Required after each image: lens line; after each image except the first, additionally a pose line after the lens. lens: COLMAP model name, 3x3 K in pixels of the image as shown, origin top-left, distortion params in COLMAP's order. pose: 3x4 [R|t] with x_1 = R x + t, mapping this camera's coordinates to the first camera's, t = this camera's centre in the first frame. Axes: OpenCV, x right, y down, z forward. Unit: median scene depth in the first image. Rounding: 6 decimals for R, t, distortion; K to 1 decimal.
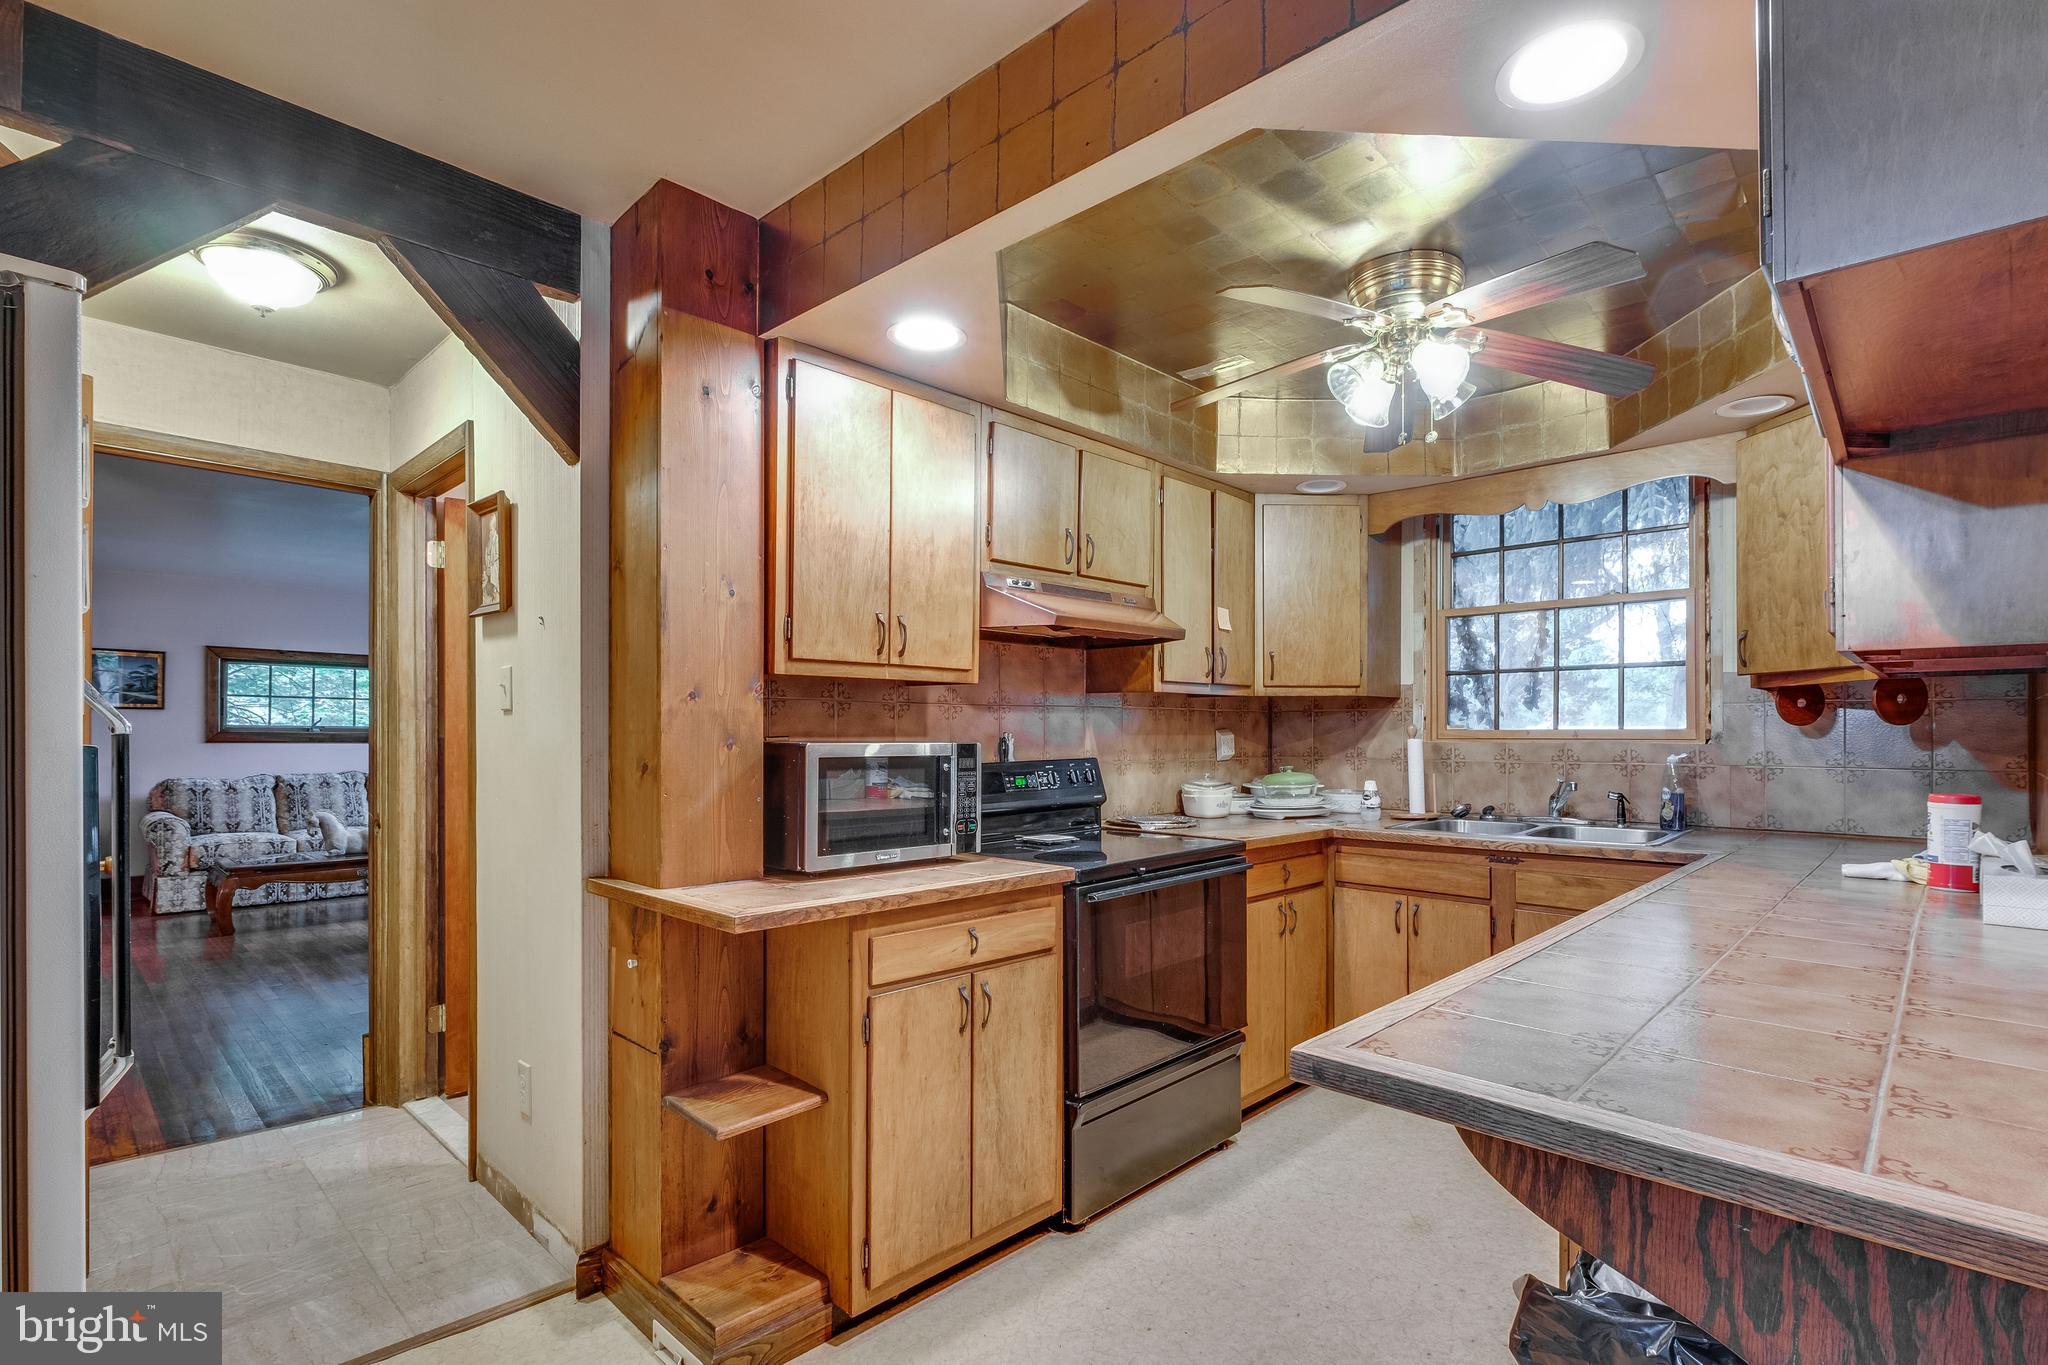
lens RADIAL K [[905.3, 0, 1079.4], [0, 905.3, 714.5], [0, 0, 1]] dist [-0.002838, -0.000449]
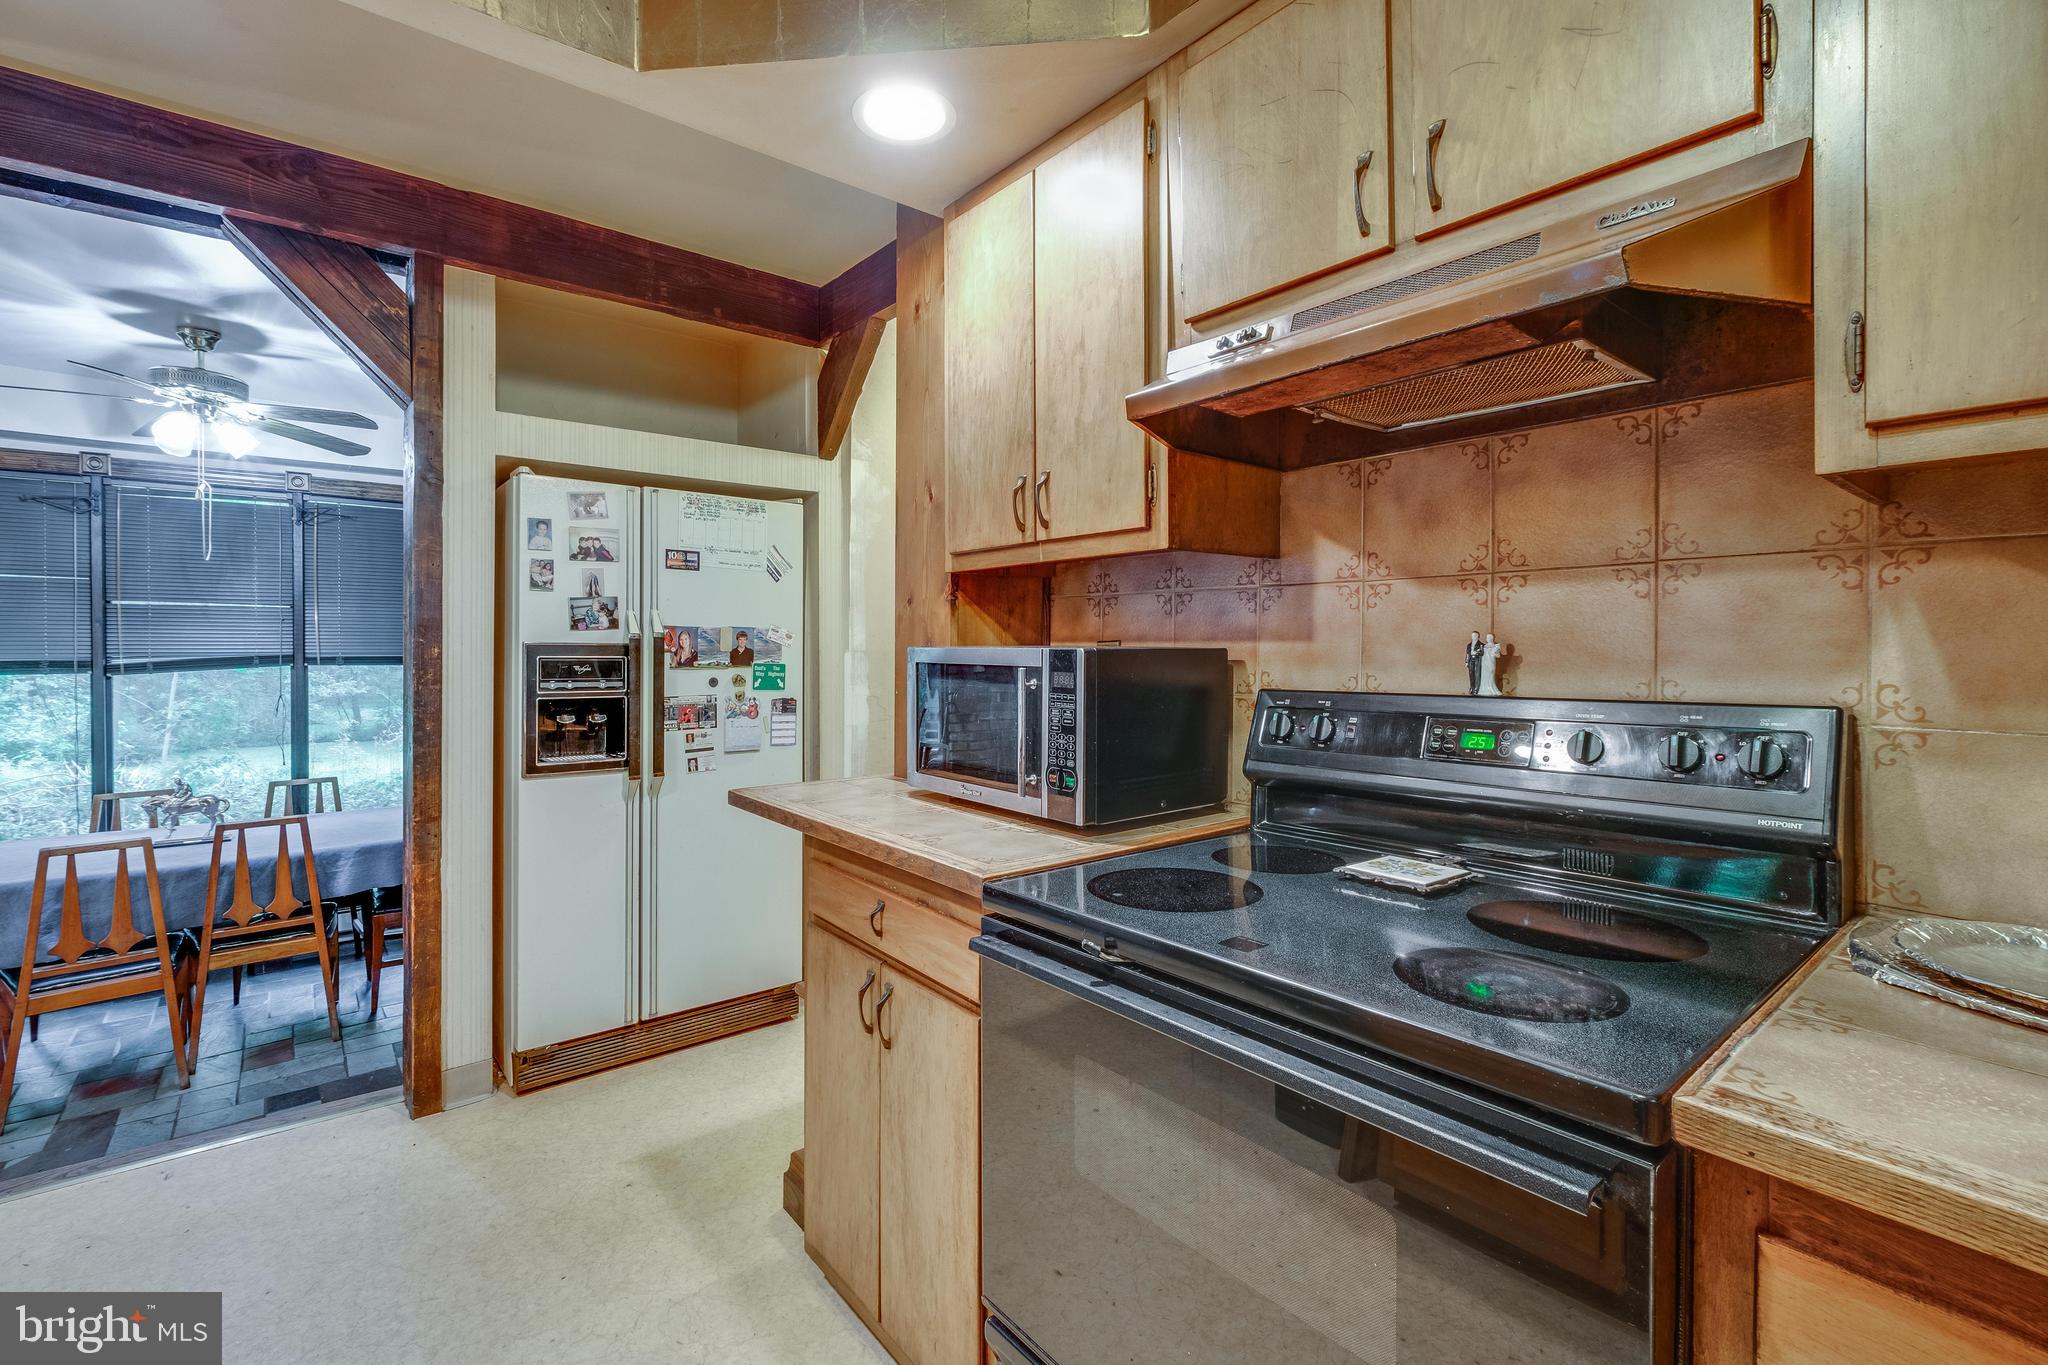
lens RADIAL K [[905.3, 0, 1028.1], [0, 905.3, 650.2], [0, 0, 1]] dist [-0.002838, -0.000449]
pose [[-0.136097, 0.004434, -0.990686, 0.519547], [0.017146, 0.999851, 0.002120, 0.031222], [0.990547, -0.016698, -0.136153, 1.080700]]
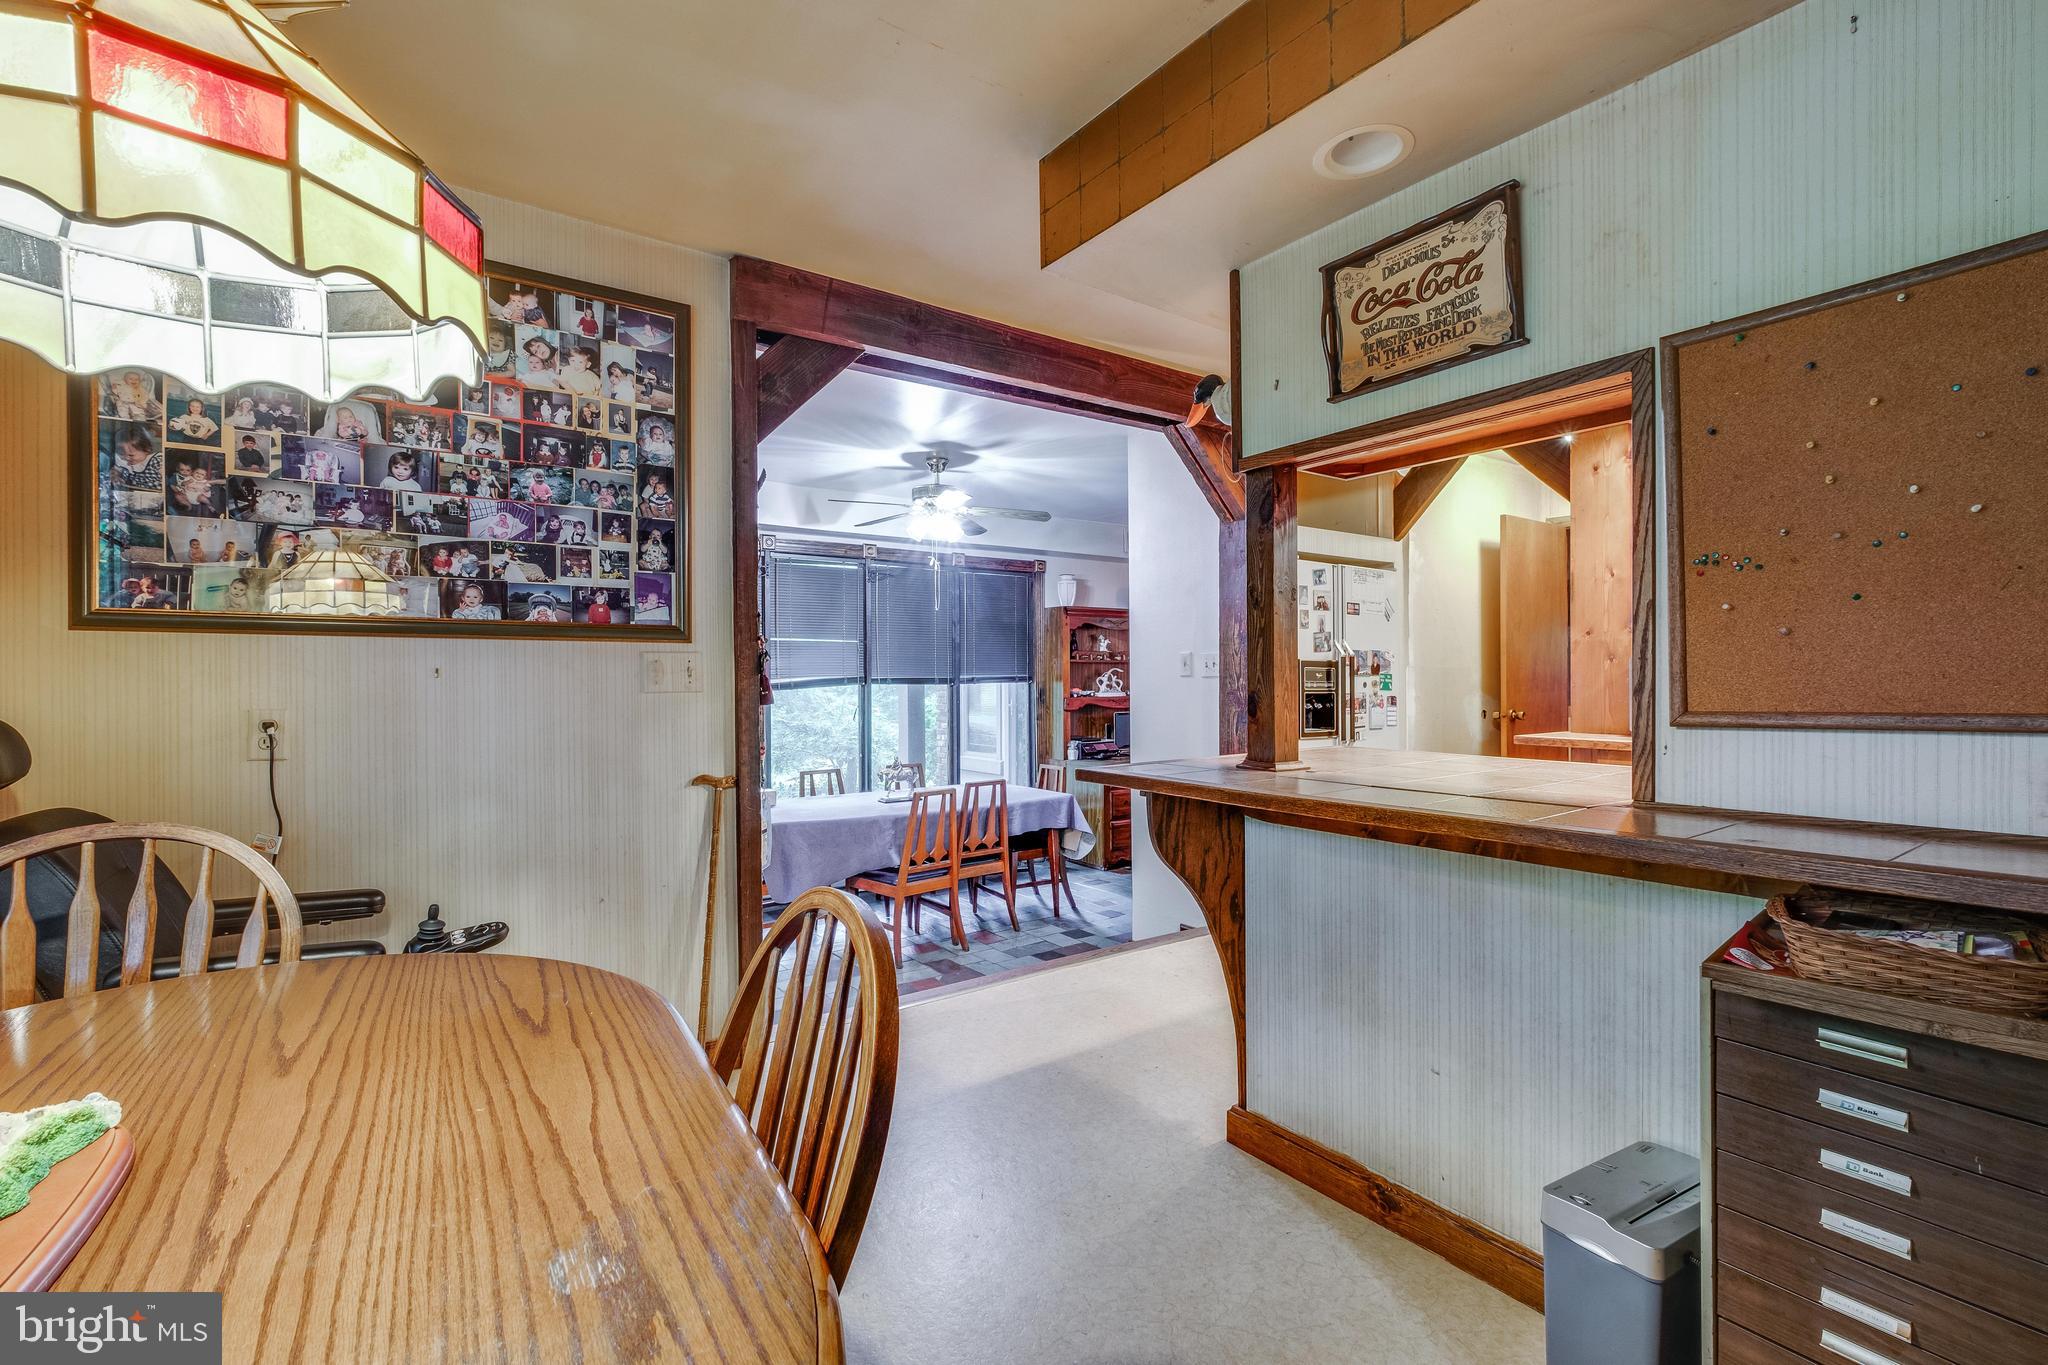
lens RADIAL K [[905.3, 0, 1032.9], [0, 905.3, 680.3], [0, 0, 1]] dist [-0.002838, -0.000449]
pose [[-0.211910, 0.002118, -0.977287, 1.387750], [0.022108, 0.999752, -0.002627, 0.048563], [0.977039, -0.022162, -0.211905, 0.240836]]
